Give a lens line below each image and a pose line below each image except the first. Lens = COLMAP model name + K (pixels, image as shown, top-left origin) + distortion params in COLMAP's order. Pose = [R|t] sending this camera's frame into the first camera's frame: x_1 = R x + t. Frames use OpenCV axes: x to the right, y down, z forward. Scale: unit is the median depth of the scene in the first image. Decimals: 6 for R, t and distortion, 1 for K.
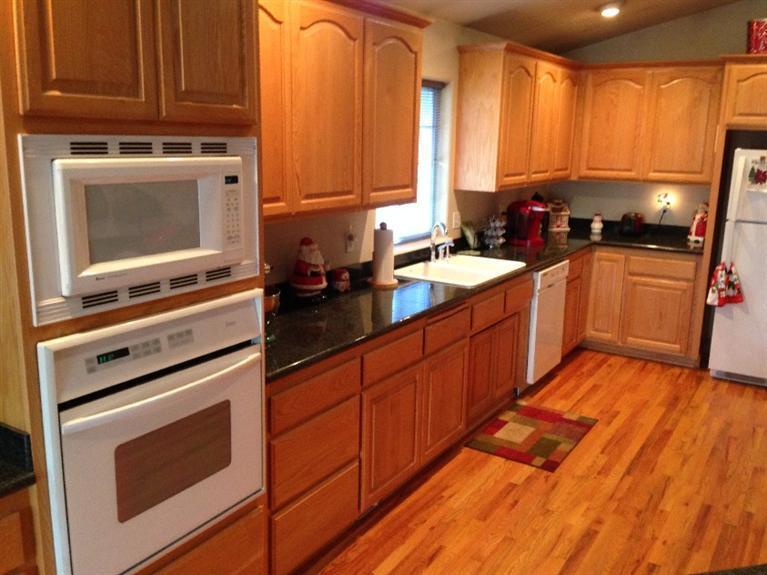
lens RADIAL K [[713.5, 0, 381.2], [0, 713.5, 280.5], [0, 0, 1]] dist [0.067036, 0.000000]
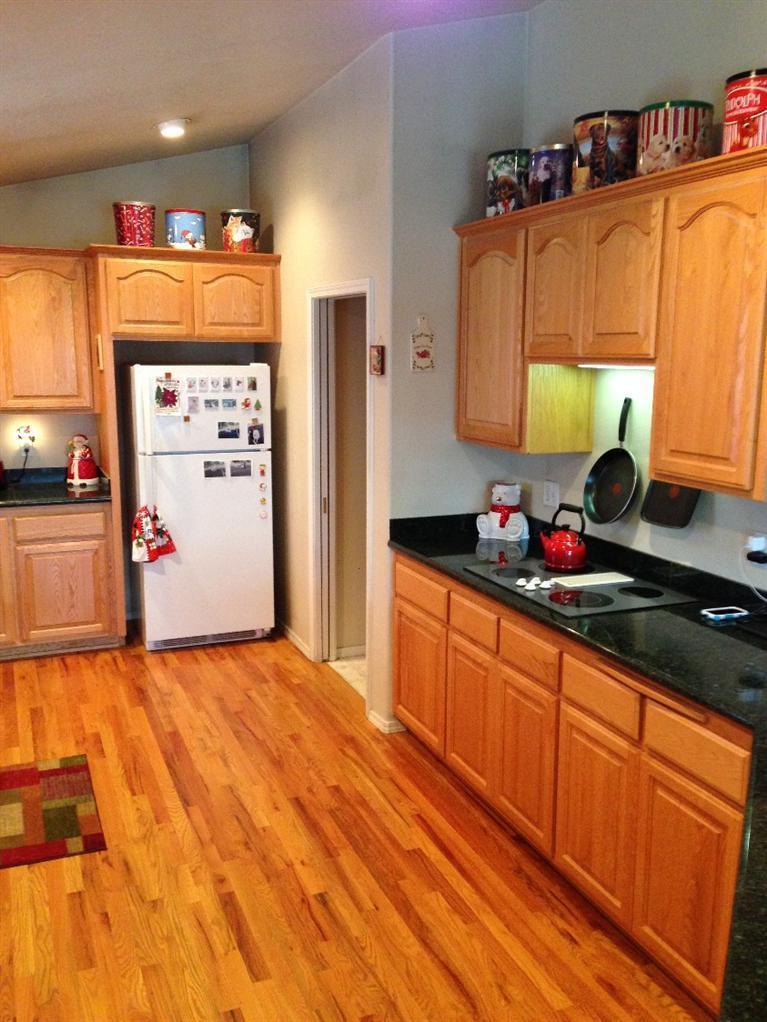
lens RADIAL K [[950.8, 0, 394.9], [0, 950.8, 513.1], [0, 0, 1]] dist [0.067036, 0.000000]
pose [[0.586270, -0.163811, 0.793381, -0.200370], [0.174146, 0.981931, 0.074057, -0.048216], [-0.791177, 0.094747, 0.604203, 0.150358]]
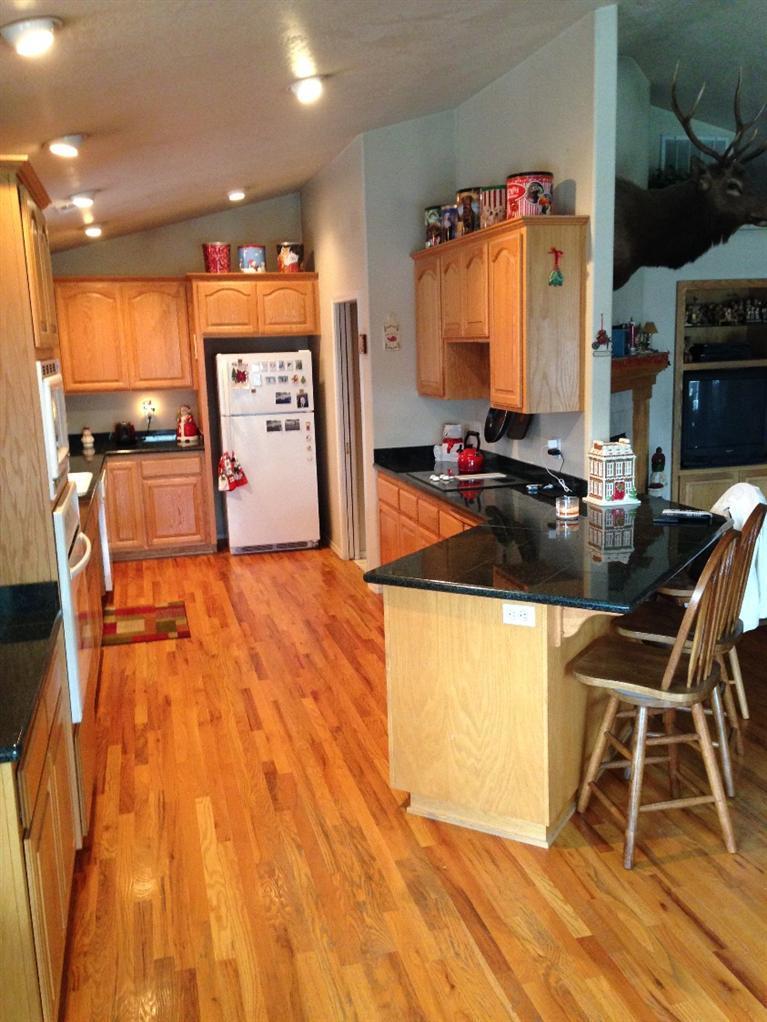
lens RADIAL K [[950.8, 0, 389.4], [0, 950.8, 508.2], [0, 0, 1]] dist [0.067036, 0.000000]
pose [[0.688680, -0.175647, 0.703469, -0.430777], [0.196241, 0.979156, 0.052368, 0.033435], [-0.698004, 0.101985, 0.708794, -0.245398]]
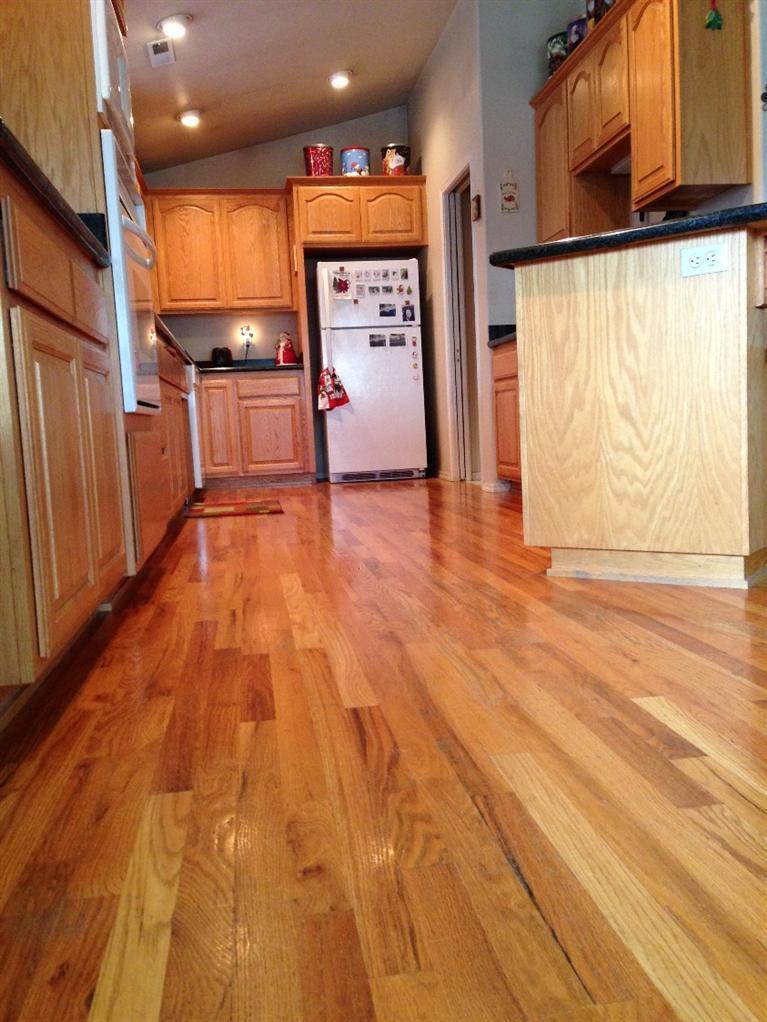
lens RADIAL K [[950.8, 0, 385.4], [0, 950.8, 502.6], [0, 0, 1]] dist [0.067036, 0.000000]
pose [[0.764067, -0.123705, 0.633165, -0.373982], [0.198636, 0.978875, -0.048453, 0.254627], [-0.613795, 0.162791, 0.772499, -0.103274]]
